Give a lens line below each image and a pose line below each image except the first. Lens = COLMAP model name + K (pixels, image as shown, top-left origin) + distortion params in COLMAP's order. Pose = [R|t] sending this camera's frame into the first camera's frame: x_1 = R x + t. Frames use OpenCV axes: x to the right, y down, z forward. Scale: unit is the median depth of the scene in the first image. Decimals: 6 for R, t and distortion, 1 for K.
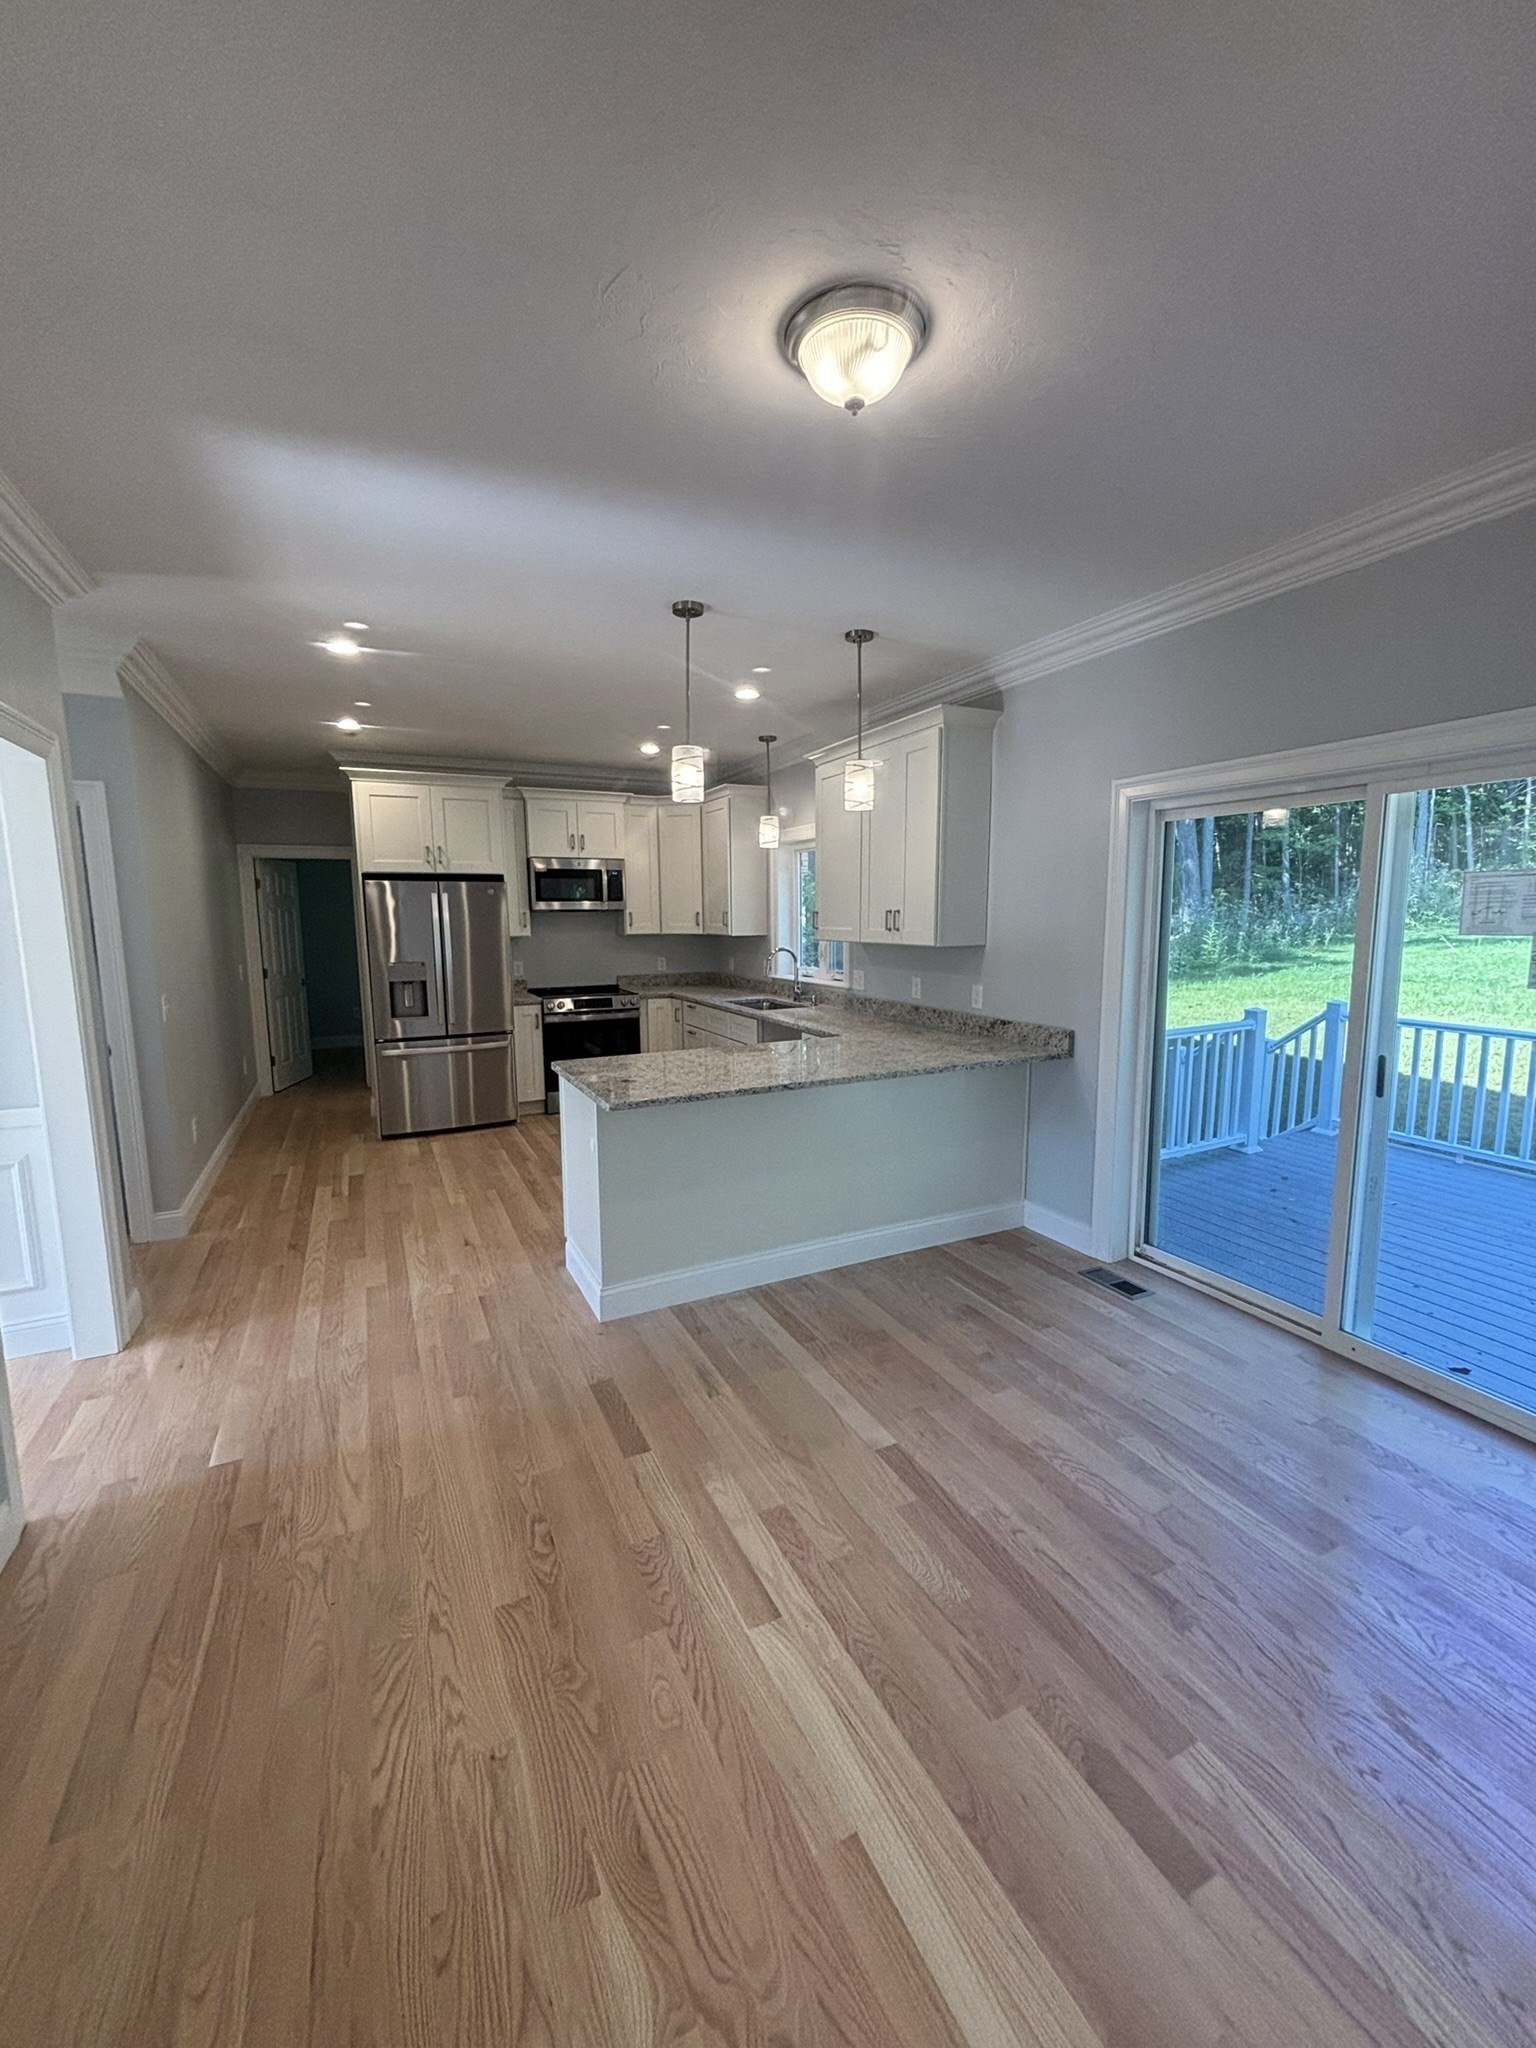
lens RADIAL K [[824.4, 0, 767.7], [0, 824.4, 1020.0], [0, 0, 1]] dist [0.001317, -0.000236]
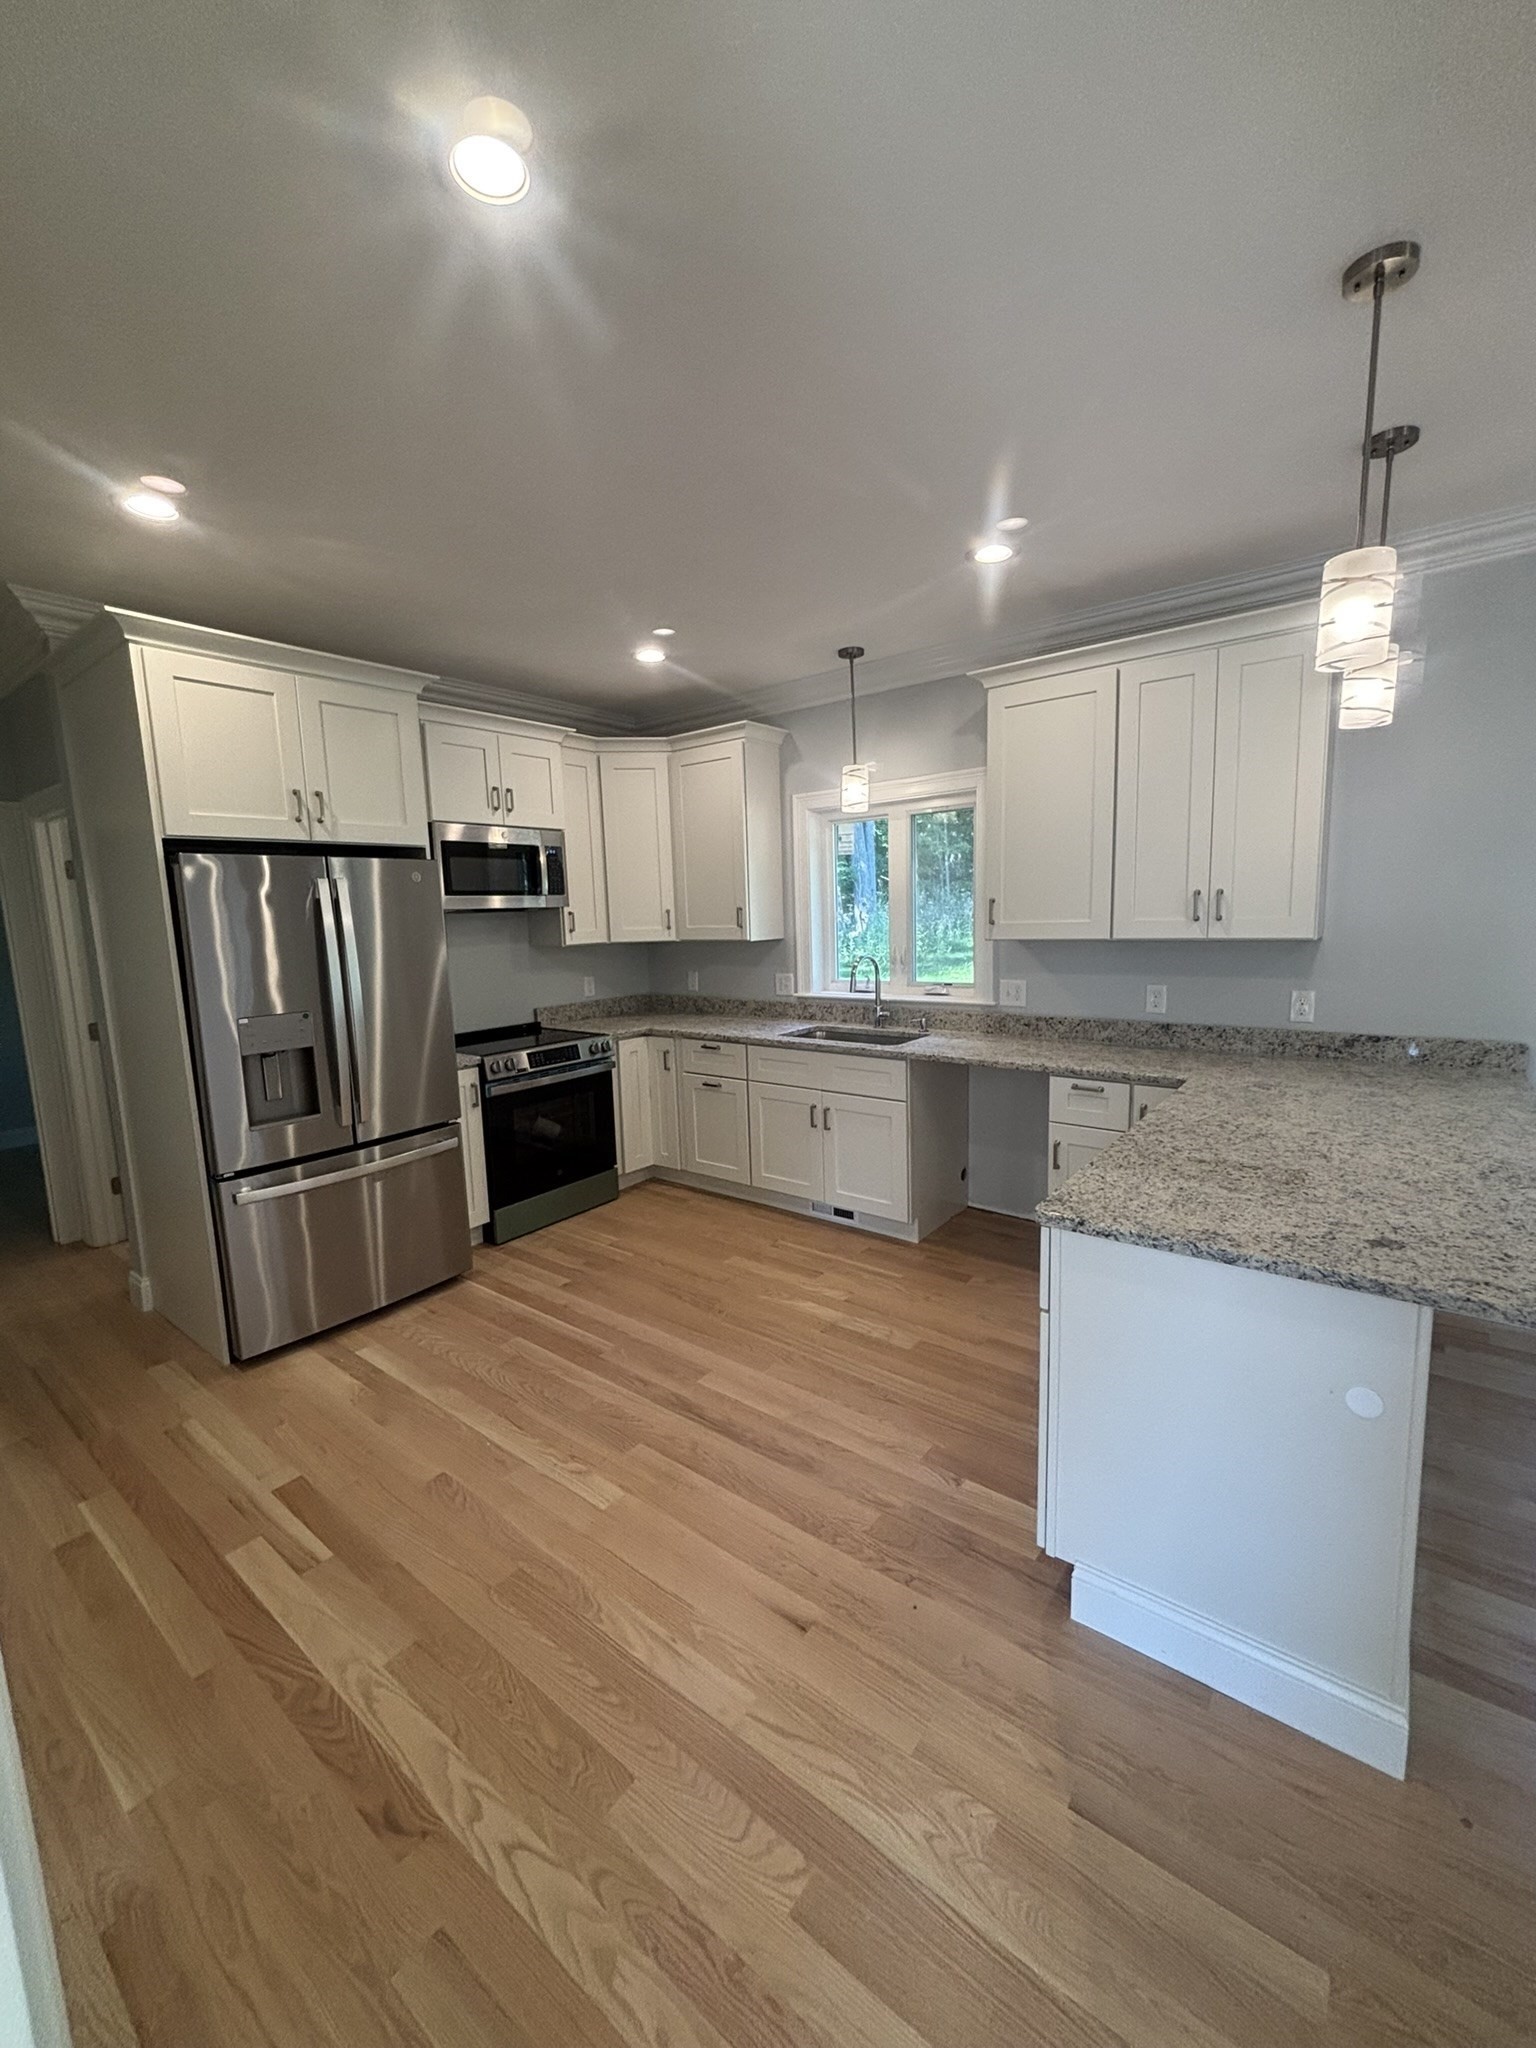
lens RADIAL K [[824.4, 0, 767.0], [0, 824.4, 1022.3], [0, 0, 1]] dist [0.001317, -0.000236]
pose [[0.900206, -0.079561, 0.428135, -0.392262], [0.080312, 0.996636, 0.016341, -0.050514], [-0.427995, 0.019674, 0.903567, 0.419638]]
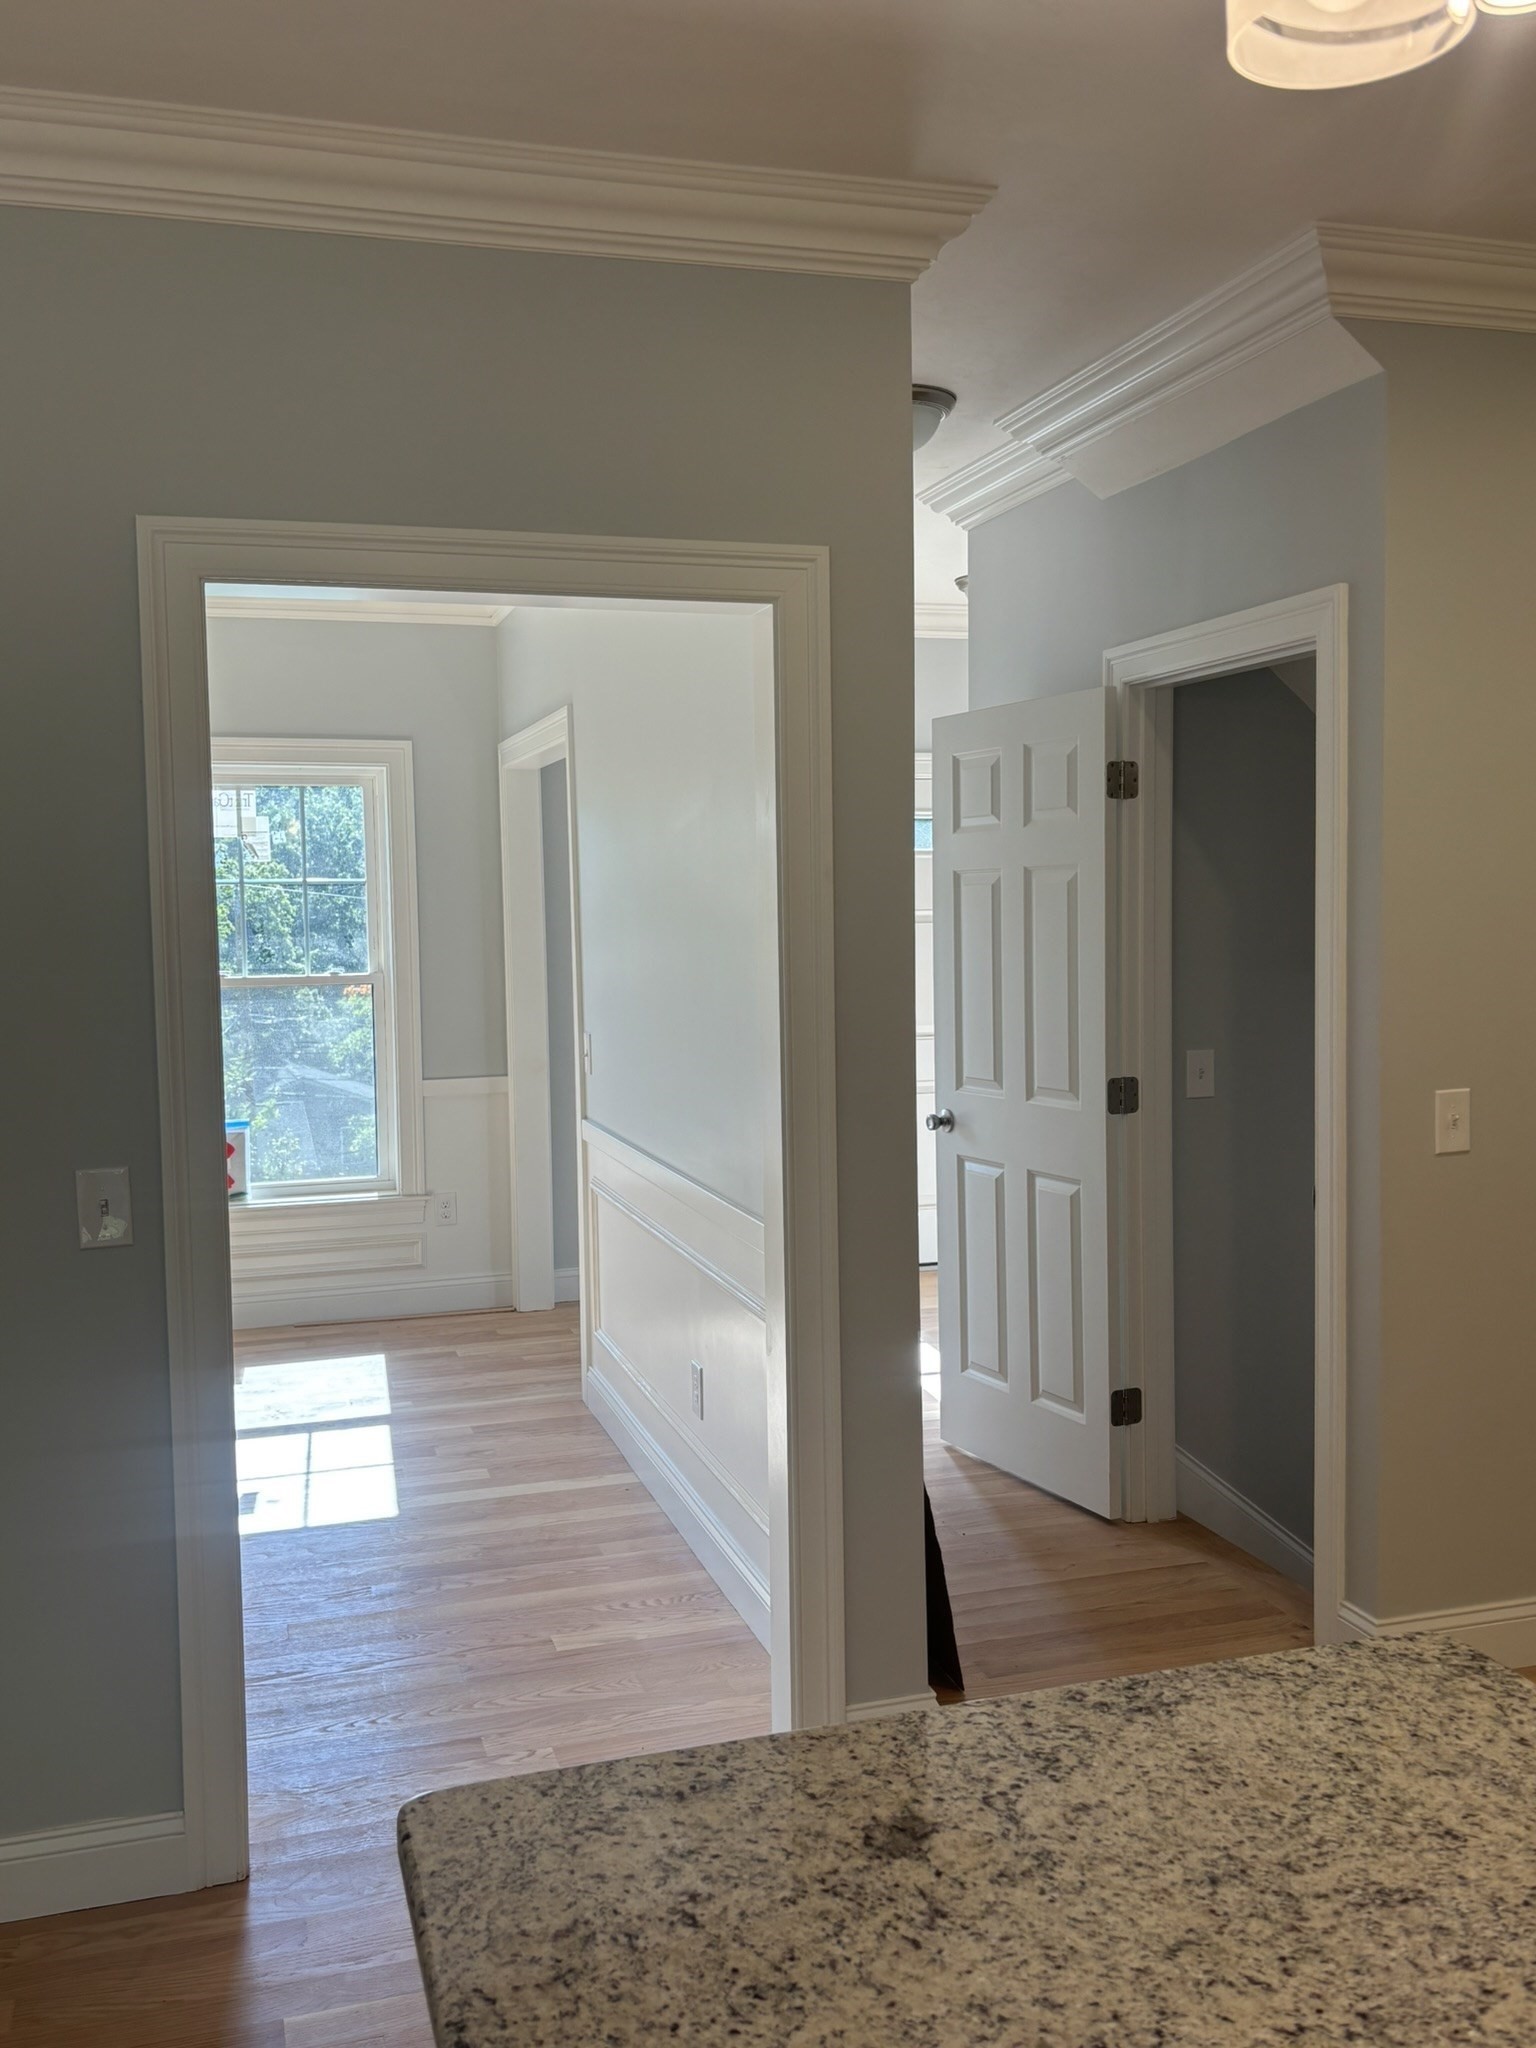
lens RADIAL K [[1747.2, 0, 766.8], [0, 1747.2, 1023.5], [0, 0, 1]] dist [-0.004696, -0.002187]
pose [[-0.156866, 0.078447, -0.984499, 0.107532], [-0.105944, 0.989752, 0.095746, -0.078980], [0.981921, 0.119321, -0.146947, 0.580123]]
